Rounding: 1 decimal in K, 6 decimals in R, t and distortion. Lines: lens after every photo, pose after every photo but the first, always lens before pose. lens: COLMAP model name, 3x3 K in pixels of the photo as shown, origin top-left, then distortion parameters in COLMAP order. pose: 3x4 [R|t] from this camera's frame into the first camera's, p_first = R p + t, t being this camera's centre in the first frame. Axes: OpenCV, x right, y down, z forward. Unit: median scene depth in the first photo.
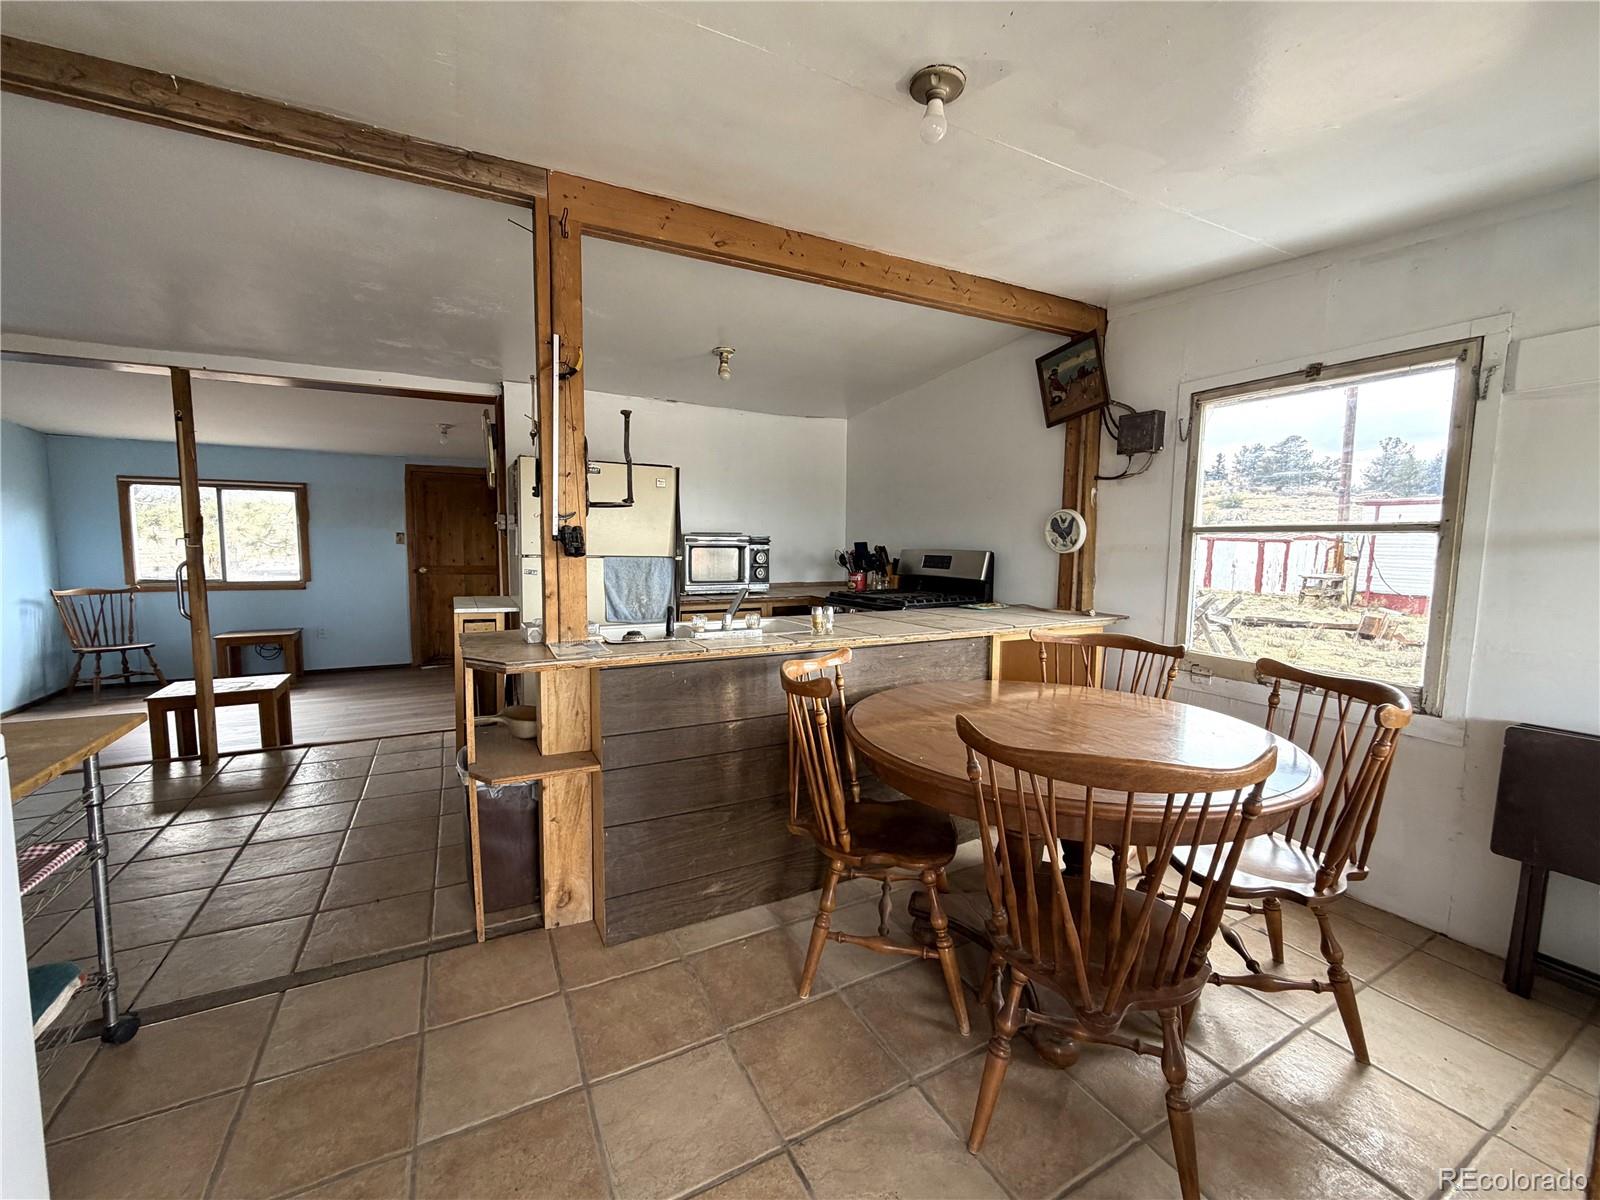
lens RADIAL K [[635.1, 0, 800.8], [0, 635.1, 594.1], [0, 0, 1]] dist [0.000963, 0.000056]
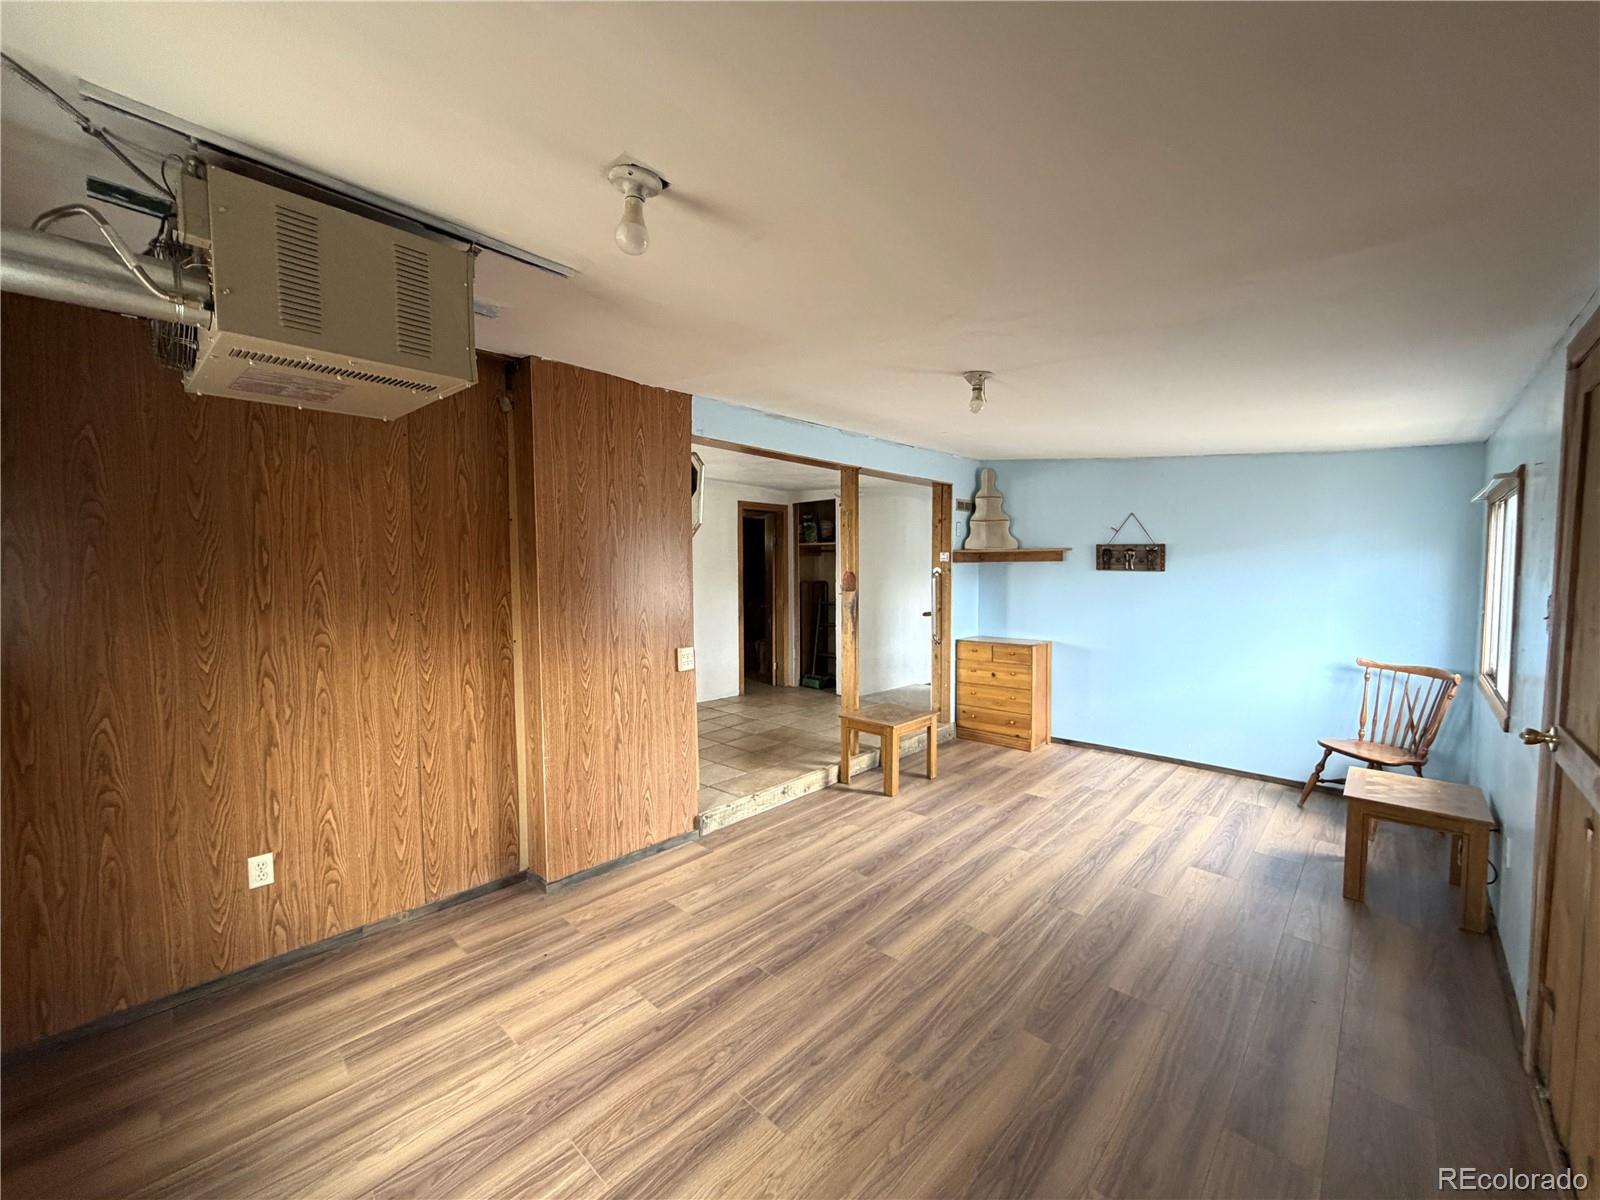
lens RADIAL K [[635.1, 0, 798.5], [0, 635.1, 600.8], [0, 0, 1]] dist [0.000963, 0.000056]
pose [[-0.946461, 0.014090, -0.322510, -0.450518], [-0.029809, 0.990964, 0.130773, -0.248978], [0.321438, 0.133385, -0.937489, 2.370136]]
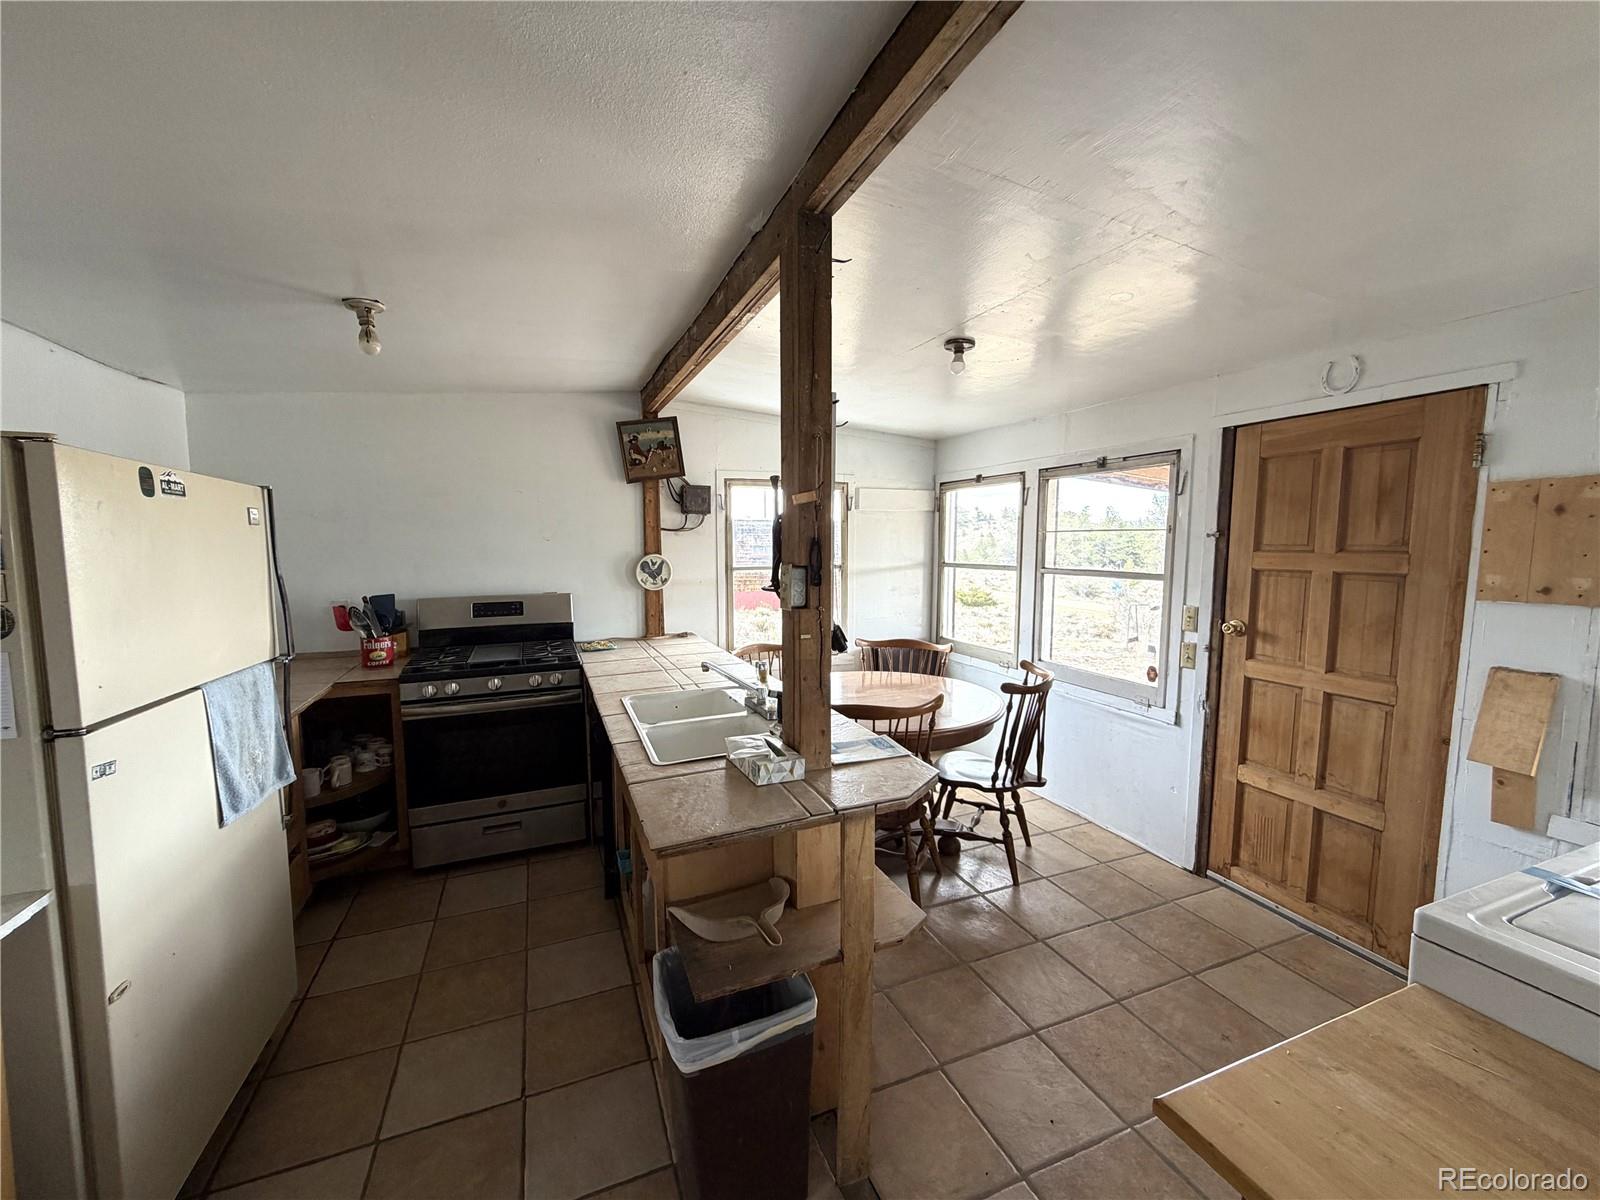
lens RADIAL K [[635.1, 0, 794.5], [0, 635.1, 600.0], [0, 0, 1]] dist [0.000963, 0.000056]
pose [[0.109478, -0.101094, 0.988835, -0.748063], [0.088588, 0.991848, 0.091595, -0.130710], [-0.990034, 0.077572, 0.117541, 0.580675]]
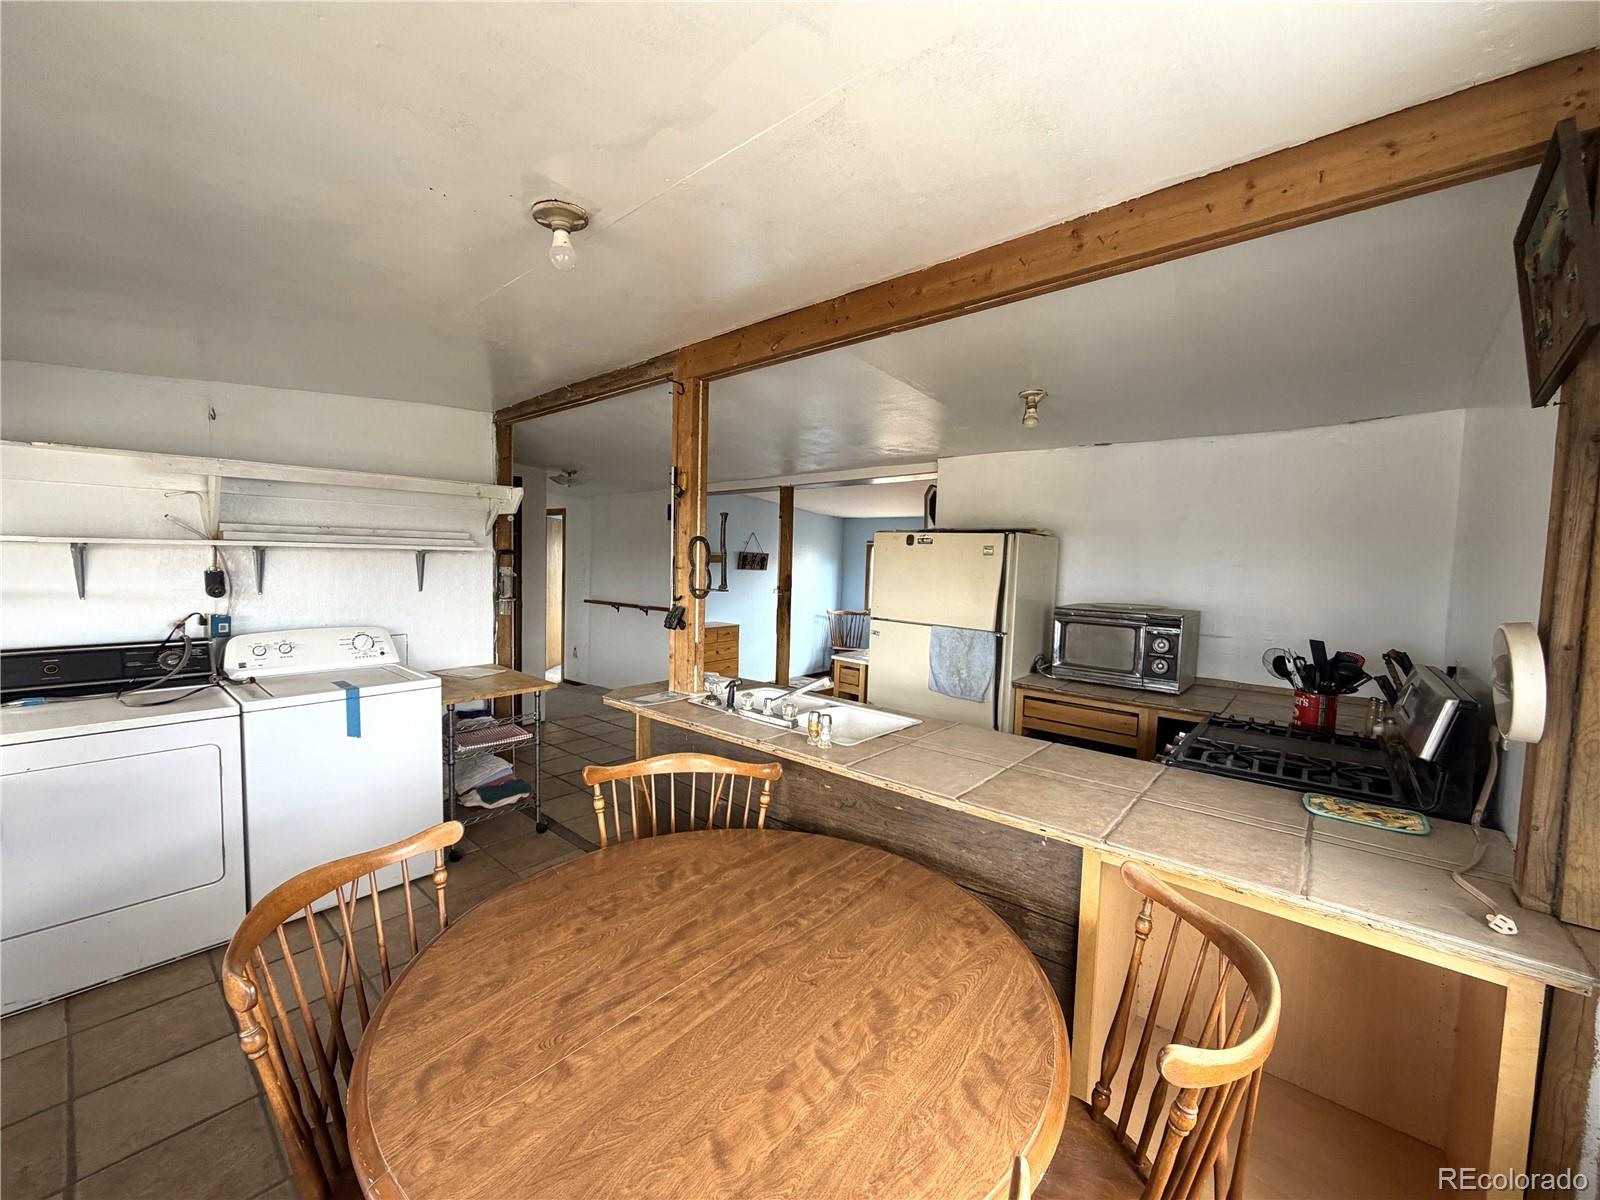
lens RADIAL K [[635.1, 0, 797.5], [0, 635.1, 601.0], [0, 0, 1]] dist [0.000963, 0.000056]
pose [[0.365379, 0.063138, -0.928715, 0.591213], [-0.100754, 0.994518, 0.027972, -0.111606], [0.925390, 0.083351, 0.369738, 0.455957]]
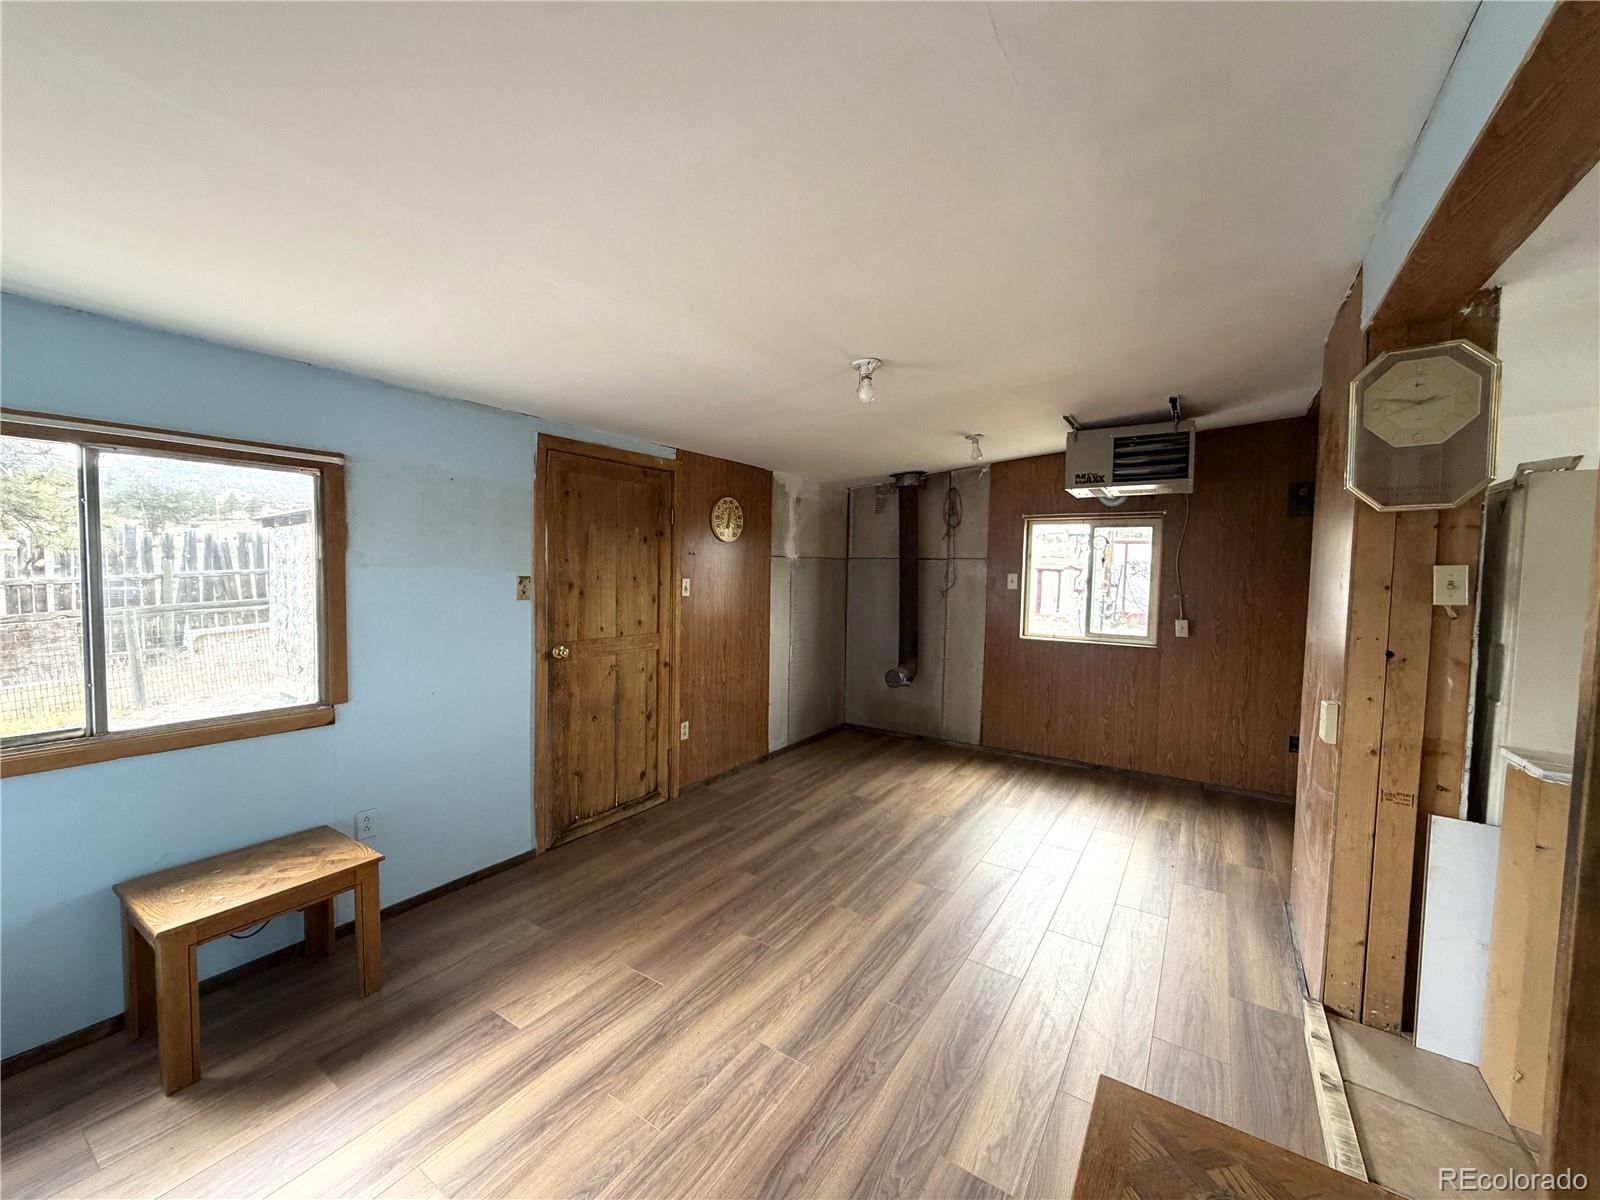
lens RADIAL K [[635.1, 0, 799.2], [0, 635.1, 598.6], [0, 0, 1]] dist [0.000963, 0.000056]
pose [[0.875978, -0.016119, 0.482081, -1.389965], [0.028248, 0.999440, -0.017912, -0.134100], [-0.481523, 0.029309, 0.875944, 1.007776]]
